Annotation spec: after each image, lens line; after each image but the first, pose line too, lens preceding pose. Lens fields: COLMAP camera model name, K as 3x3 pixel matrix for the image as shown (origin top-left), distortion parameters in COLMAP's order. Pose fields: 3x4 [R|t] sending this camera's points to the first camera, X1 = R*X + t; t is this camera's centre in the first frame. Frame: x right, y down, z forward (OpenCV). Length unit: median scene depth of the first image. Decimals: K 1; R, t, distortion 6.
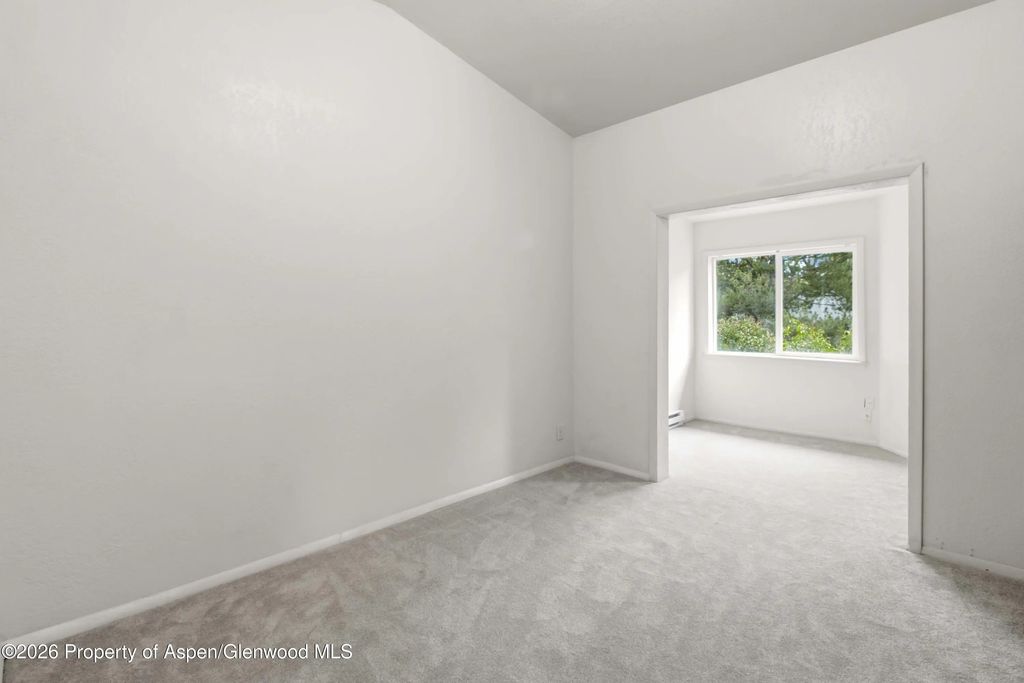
lens RADIAL K [[473.3, 0, 510.0], [0, 473.3, 321.9], [0, 0, 1]] dist [0.000470, -0.000944]
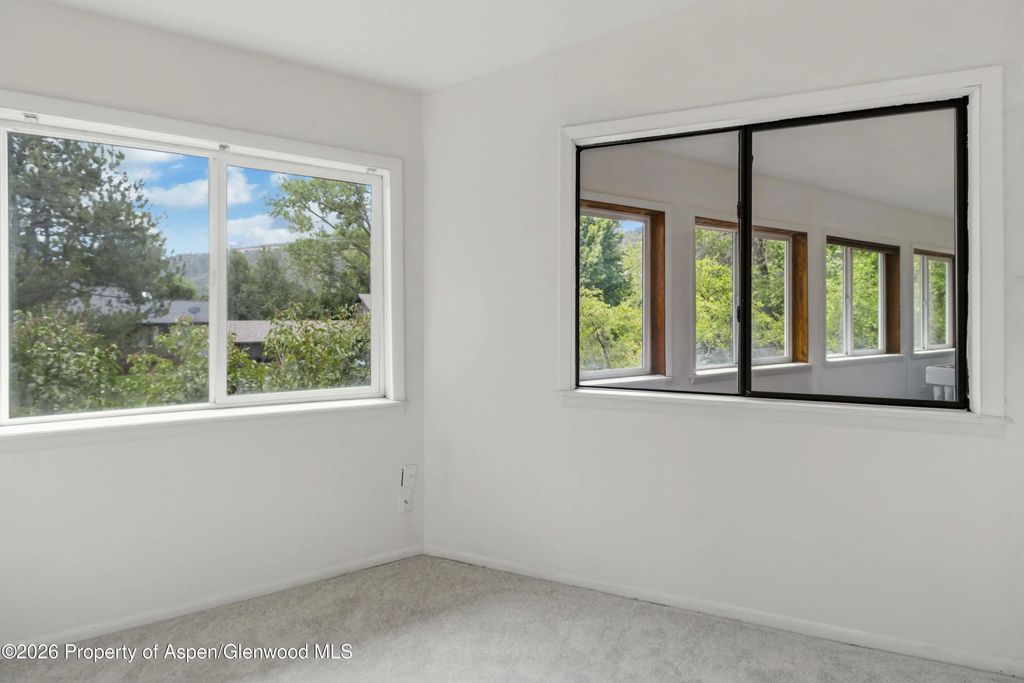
lens RADIAL K [[476.2, 0, 514.6], [0, 476.2, 310.6], [0, 0, 1]] dist [0.002464, -0.008133]
pose [[0.241458, 0.010401, 0.970356, 0.267110], [0.002341, 0.999933, -0.011300, -0.007816], [-0.970409, 0.005000, 0.241417, 0.753032]]
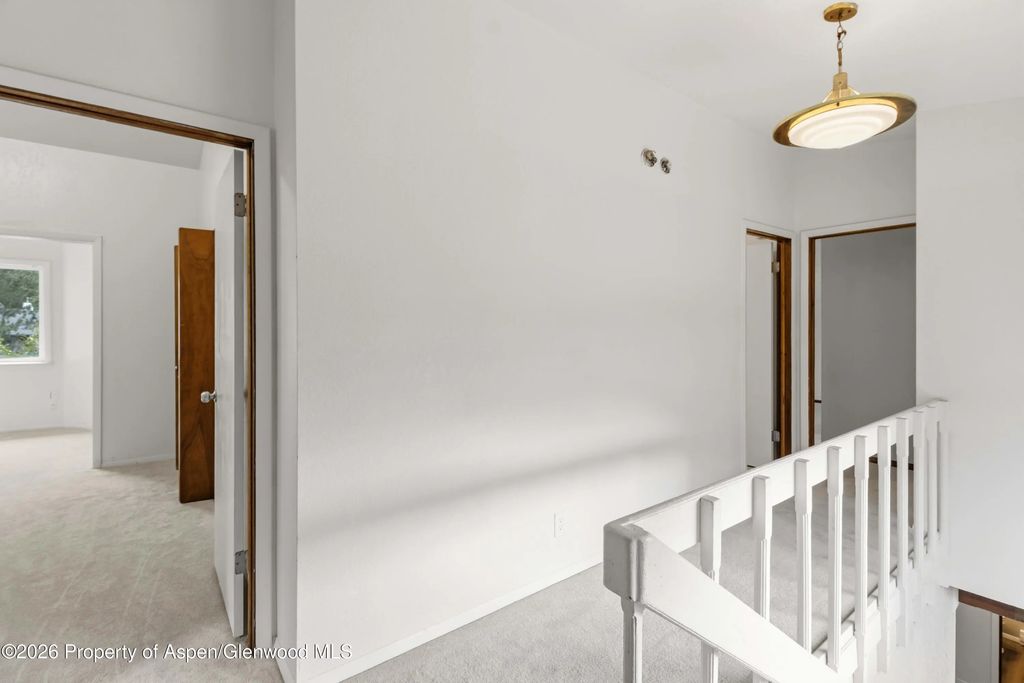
lens RADIAL K [[473.3, 0, 510.0], [0, 473.3, 321.9], [0, 0, 1]] dist [0.000470, -0.000944]
pose [[0.125596, 0.005224, 0.992068, -0.325712], [0.008354, 0.999945, -0.006323, -0.001798], [-0.992046, 0.009082, 0.125546, -0.345843]]
